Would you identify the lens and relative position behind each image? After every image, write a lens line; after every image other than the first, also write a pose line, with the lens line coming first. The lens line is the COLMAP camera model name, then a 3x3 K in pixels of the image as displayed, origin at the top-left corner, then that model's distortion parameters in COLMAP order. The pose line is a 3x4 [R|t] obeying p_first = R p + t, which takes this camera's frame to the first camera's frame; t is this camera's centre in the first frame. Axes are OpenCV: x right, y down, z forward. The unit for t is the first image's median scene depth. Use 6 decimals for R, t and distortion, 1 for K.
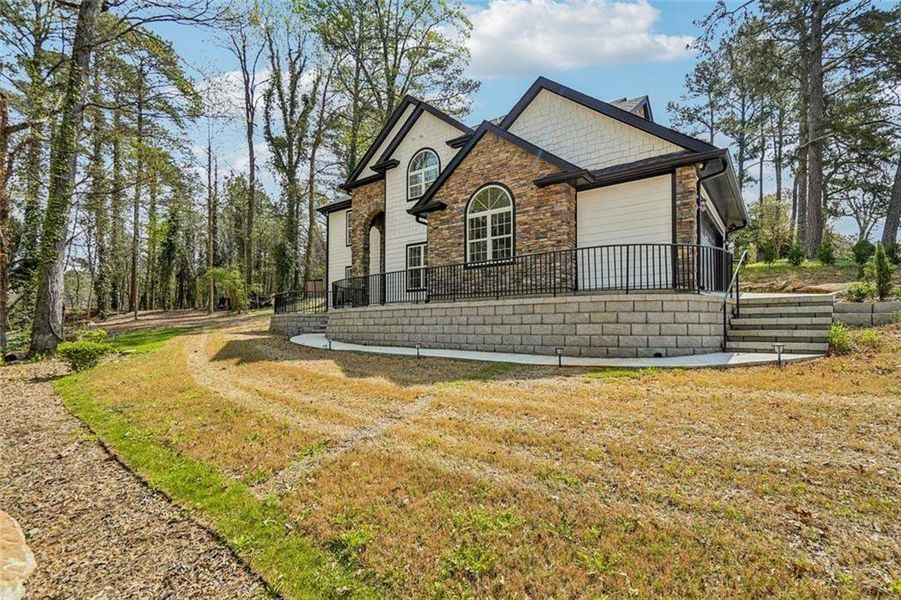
lens RADIAL K [[419.6, 0, 437.9], [0, 419.6, 314.6], [0, 0, 1]] dist [-0.003740, 0.003470]
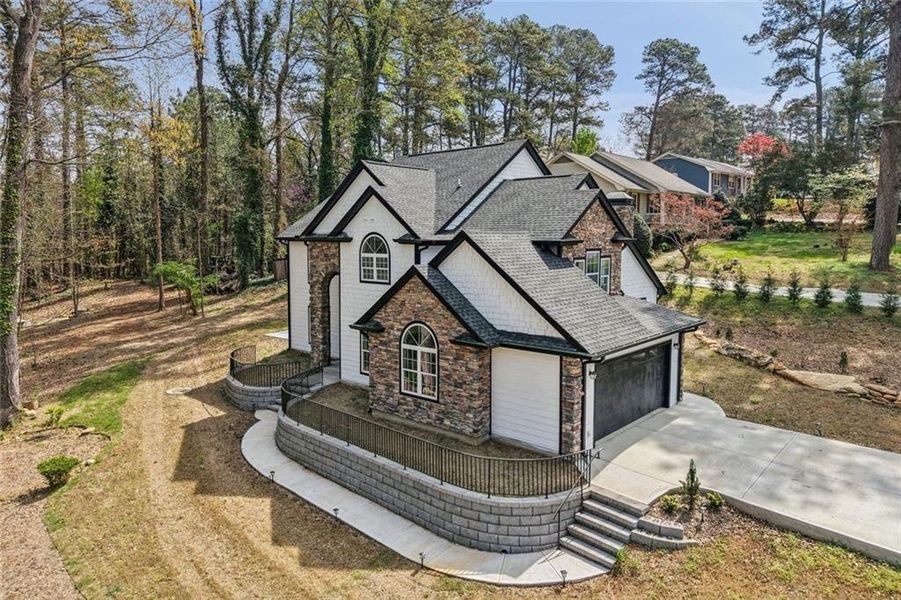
lens RADIAL K [[589.6, 0, 425.9], [0, 589.6, 255.8], [0, 0, 1]] dist [0.042395, -0.005209]
pose [[0.997779, 0.000347, -0.066607, 0.232732], [0.003419, 0.998402, 0.056412, -0.547505], [0.066520, -0.056514, 0.996183, -0.490180]]
